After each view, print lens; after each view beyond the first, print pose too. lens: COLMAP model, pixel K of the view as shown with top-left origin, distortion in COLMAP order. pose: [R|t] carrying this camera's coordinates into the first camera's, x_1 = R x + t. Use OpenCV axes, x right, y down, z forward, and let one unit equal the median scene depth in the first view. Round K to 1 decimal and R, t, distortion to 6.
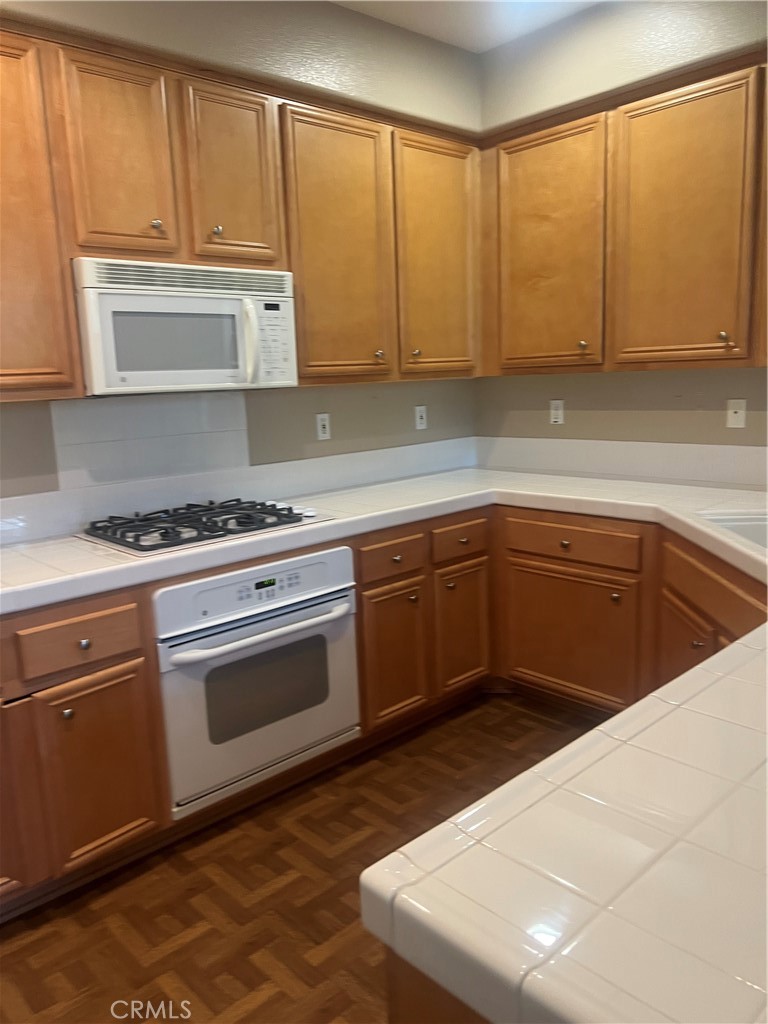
lens RADIAL K [[770.4, 0, 380.5], [0, 770.4, 517.4], [0, 0, 1]] dist [0.050269, -0.060051]
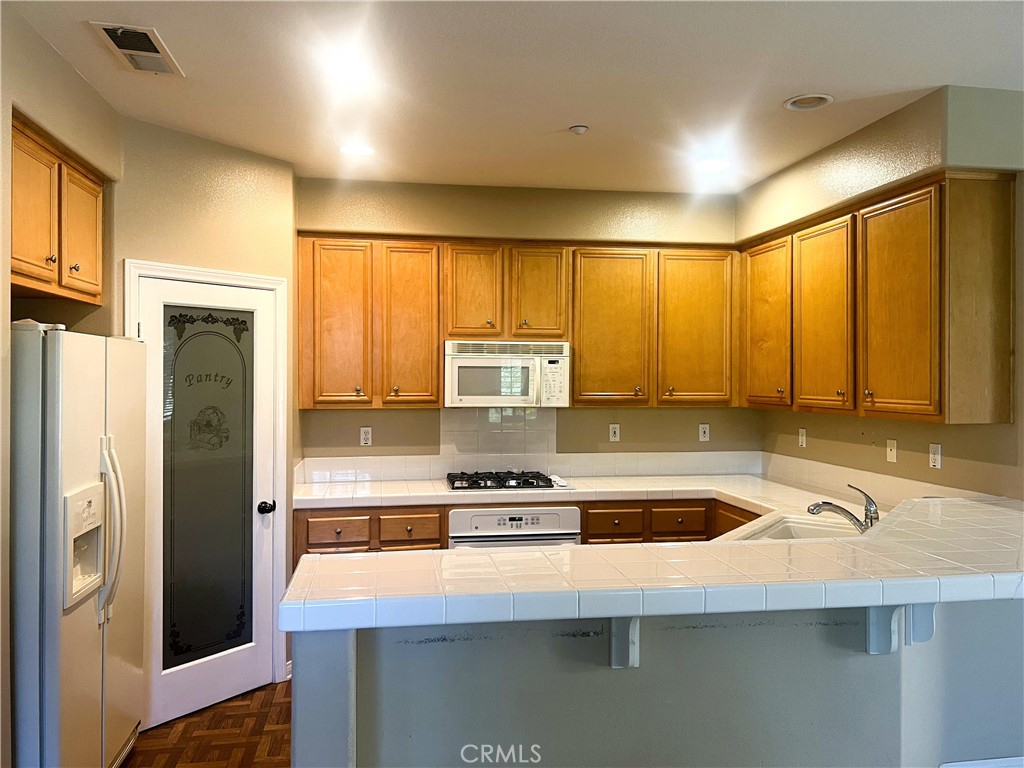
lens RADIAL K [[770.4, 0, 513.5], [0, 770.4, 375.7], [0, 0, 1]] dist [0.050269, -0.060051]
pose [[0.832001, 0.044040, -0.553023, 0.732246], [-0.138631, 0.981723, -0.130387, -0.003816], [0.537173, 0.185148, 0.822900, -0.459215]]
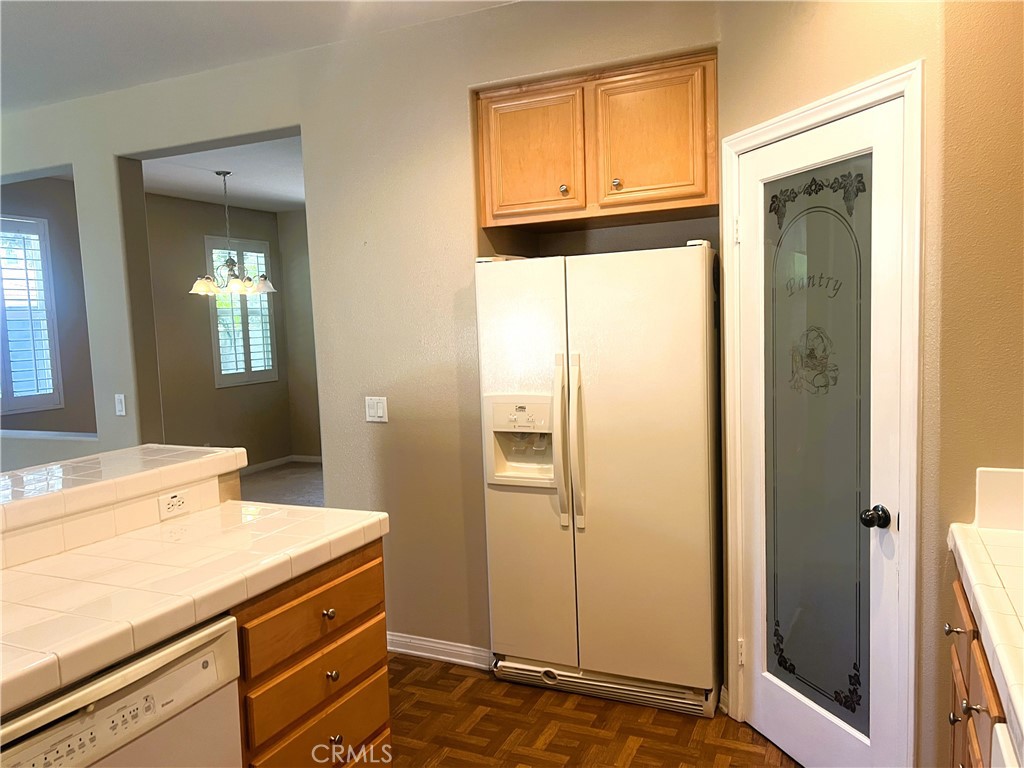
lens RADIAL K [[770.4, 0, 514.4], [0, 770.4, 388.4], [0, 0, 1]] dist [0.050269, -0.060051]
pose [[-0.920501, 0.114285, -0.373653, 0.169760], [0.007667, 0.961369, 0.275155, -0.233029], [0.390665, 0.250415, -0.885818, 1.062465]]
